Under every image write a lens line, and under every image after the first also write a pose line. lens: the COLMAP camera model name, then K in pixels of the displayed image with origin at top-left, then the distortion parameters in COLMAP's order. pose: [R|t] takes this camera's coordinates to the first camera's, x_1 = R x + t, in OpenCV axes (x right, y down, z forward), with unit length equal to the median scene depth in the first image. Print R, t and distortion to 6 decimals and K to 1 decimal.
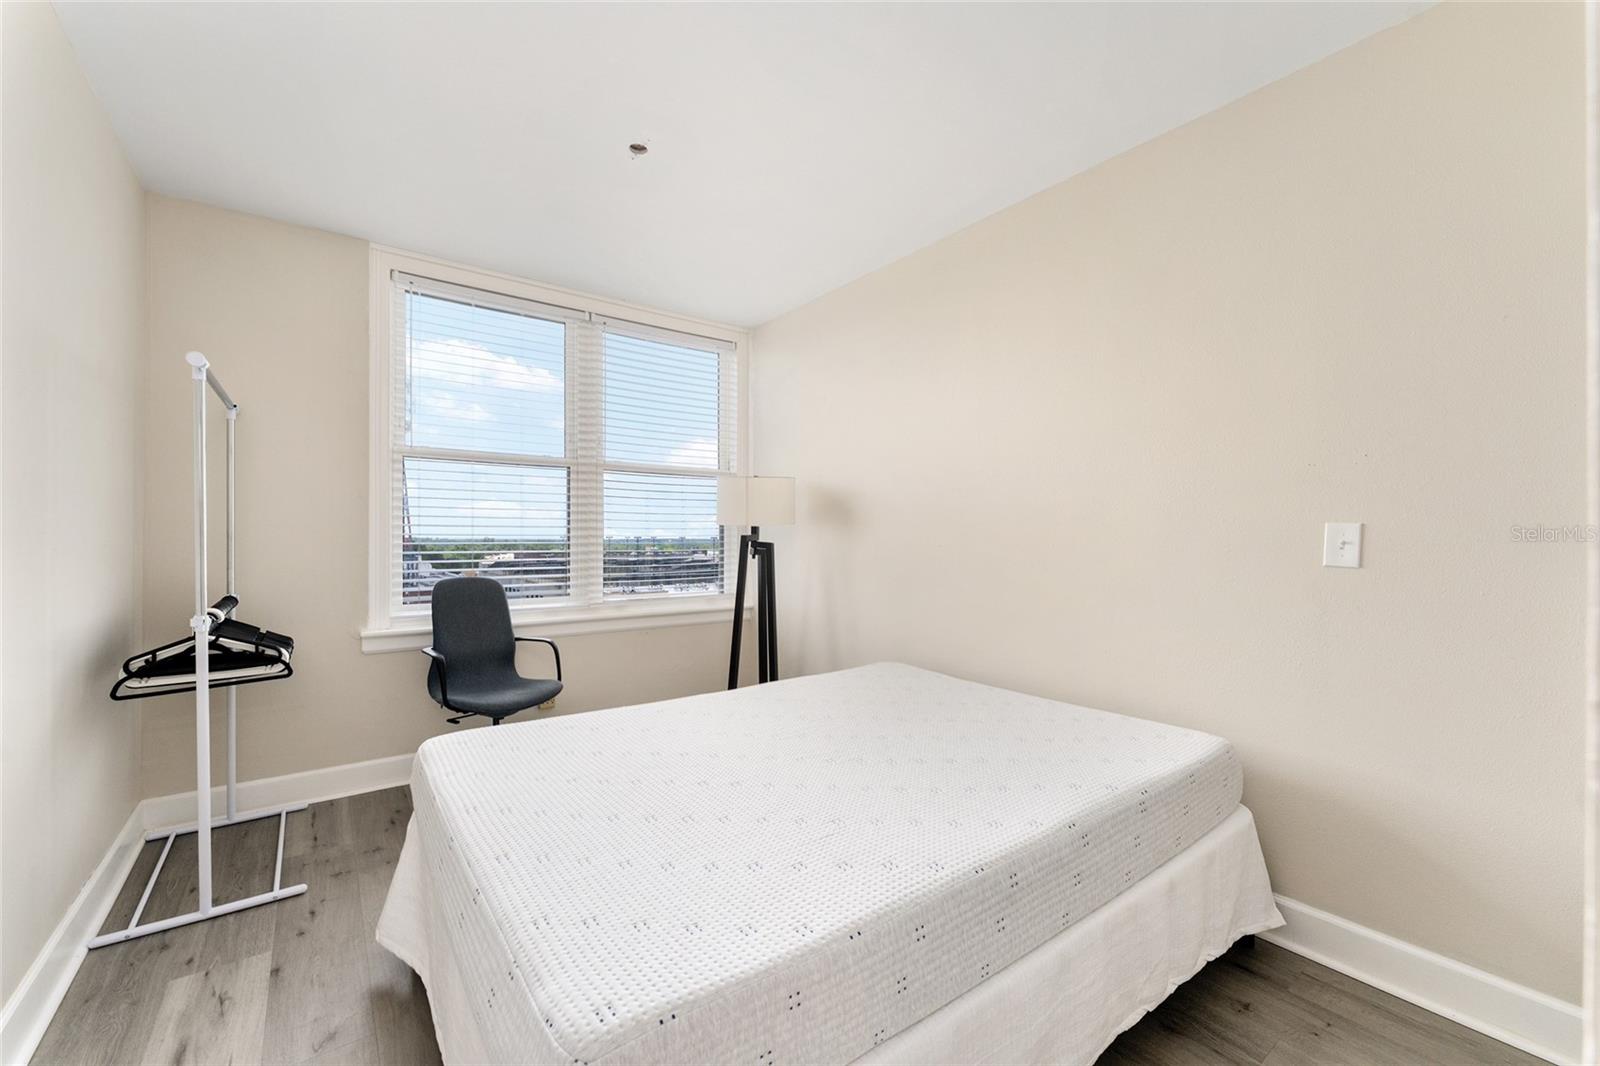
lens RADIAL K [[645.1, 0, 806.8], [0, 645.1, 540.2], [0, 0, 1]] dist [0.001662, -0.000869]
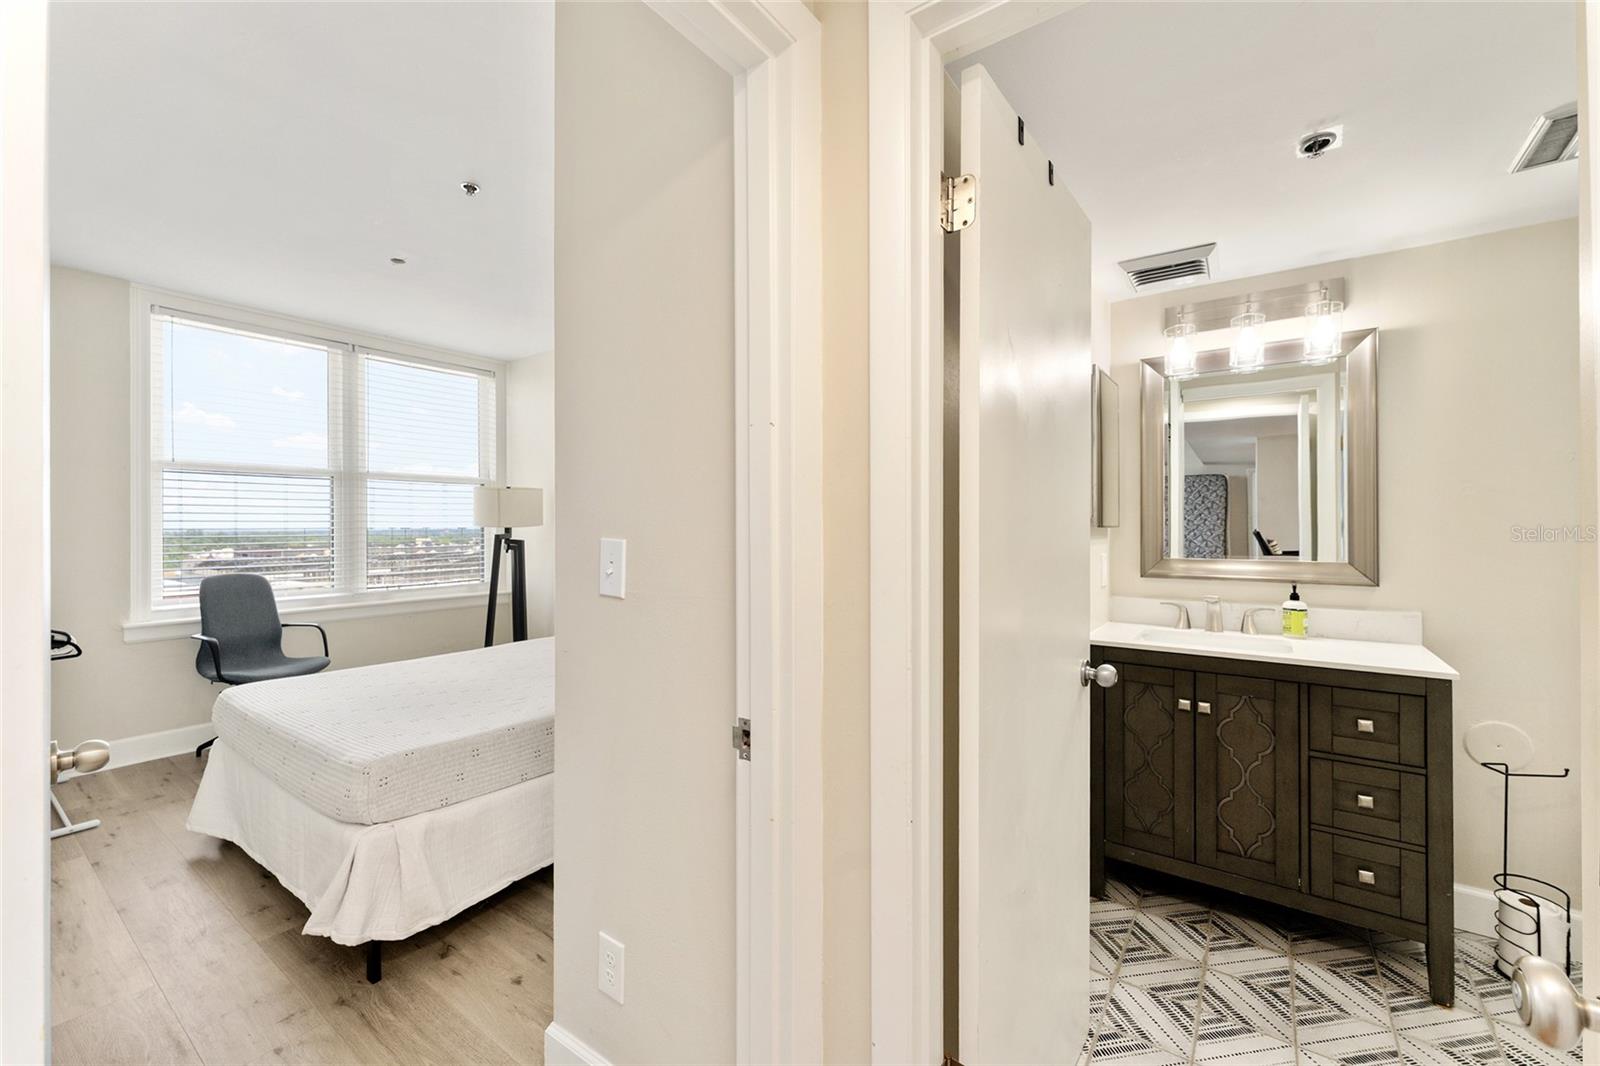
lens RADIAL K [[645.1, 0, 798.7], [0, 645.1, 525.4], [0, 0, 1]] dist [0.001662, -0.000869]
pose [[0.957682, -0.004896, 0.287786, 0.108572], [0.007069, 0.999954, -0.006511, -0.013961], [-0.287741, 0.008270, 0.957673, -0.384473]]
